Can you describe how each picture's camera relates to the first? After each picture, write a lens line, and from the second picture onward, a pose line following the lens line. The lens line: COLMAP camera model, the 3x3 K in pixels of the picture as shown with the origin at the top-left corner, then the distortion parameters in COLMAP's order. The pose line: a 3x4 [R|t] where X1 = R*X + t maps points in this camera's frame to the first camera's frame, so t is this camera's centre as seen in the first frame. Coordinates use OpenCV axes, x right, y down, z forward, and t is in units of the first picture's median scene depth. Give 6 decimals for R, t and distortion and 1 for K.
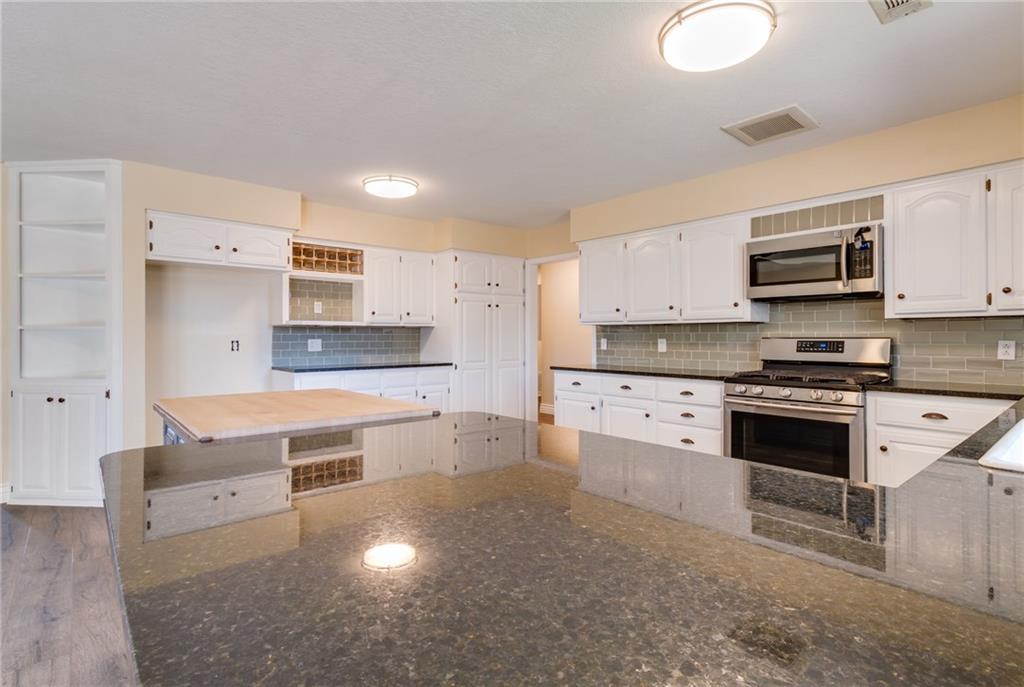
lens RADIAL K [[510.5, 0, 513.0], [0, 510.5, 334.2], [0, 0, 1]] dist [0.000792, 0.000249]
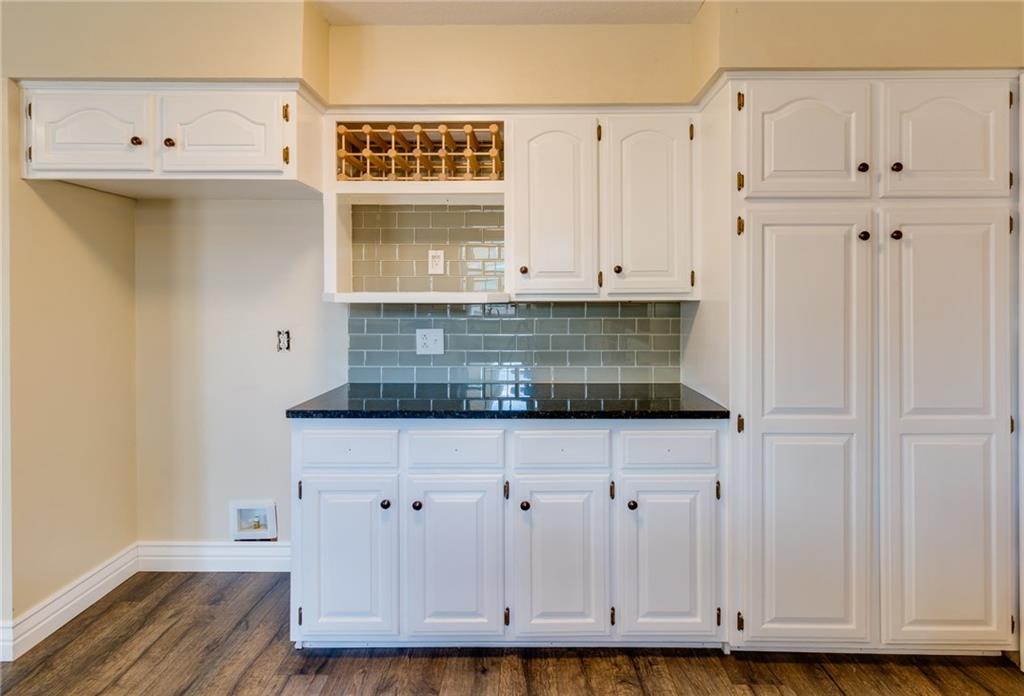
lens RADIAL K [[577.8, 0, 515.0], [0, 577.8, 296.1], [0, 0, 1]] dist [0.000267, 0.000157]
pose [[0.759363, -0.001914, -0.650664, 0.022603], [0.003328, 0.999994, 0.000942, -0.020594], [0.650659, -0.002880, 0.759365, 0.618154]]
